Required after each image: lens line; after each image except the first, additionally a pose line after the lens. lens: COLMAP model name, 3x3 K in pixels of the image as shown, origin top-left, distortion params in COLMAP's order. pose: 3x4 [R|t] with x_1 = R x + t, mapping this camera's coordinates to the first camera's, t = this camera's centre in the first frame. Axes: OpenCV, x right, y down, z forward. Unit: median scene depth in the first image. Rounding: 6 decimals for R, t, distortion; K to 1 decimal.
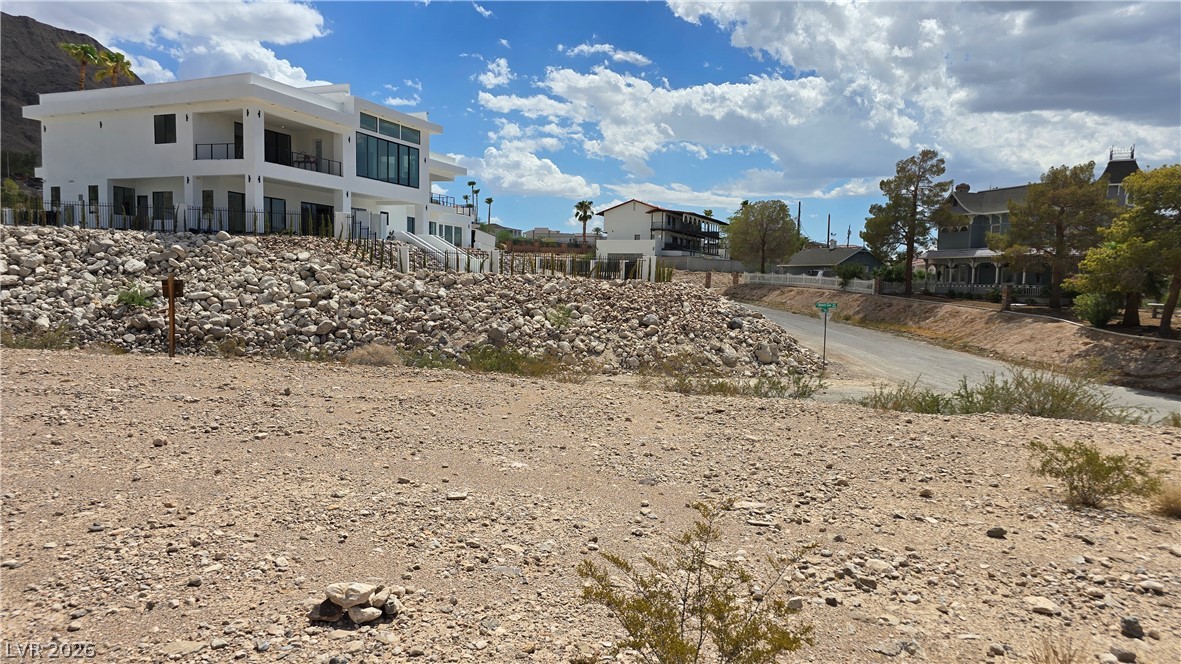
lens RADIAL K [[783.4, 0, 591.7], [0, 783.4, 339.9], [0, 0, 1]] dist [0.076431, -0.067999]
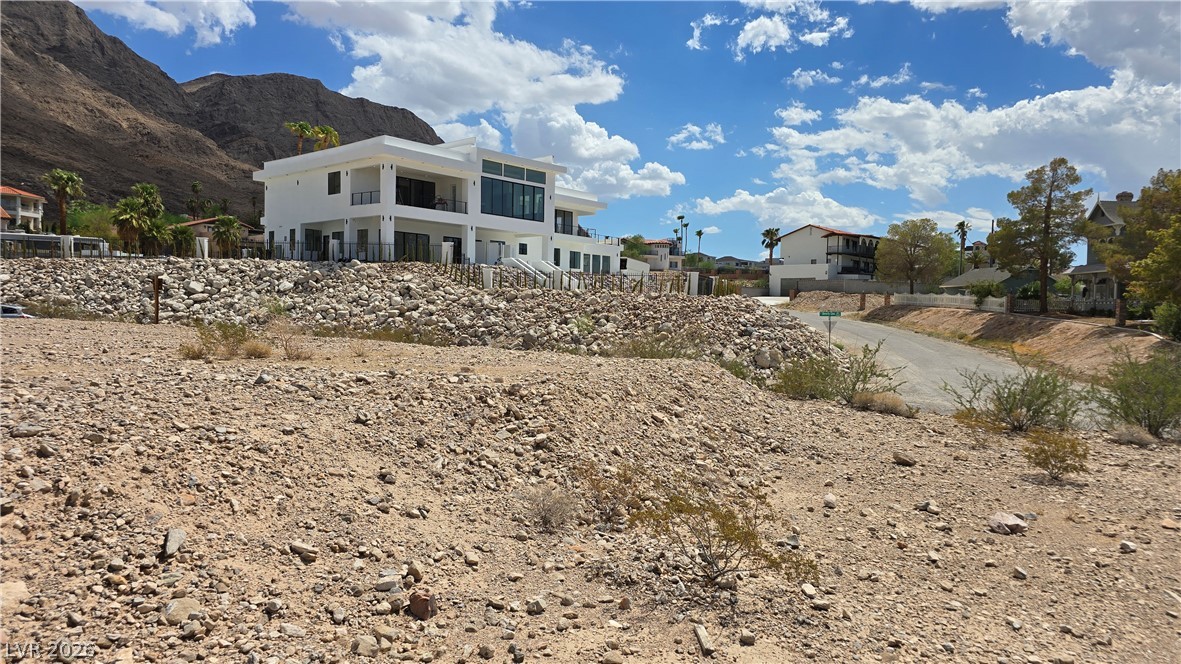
lens RADIAL K [[783.4, 0, 602.9], [0, 783.4, 331.3], [0, 0, 1]] dist [0.076431, -0.067999]
pose [[0.949274, 0.003005, -0.314435, 0.281472], [-0.020038, 0.998500, -0.050952, 0.031517], [0.313810, 0.054668, 0.947911, -0.064979]]
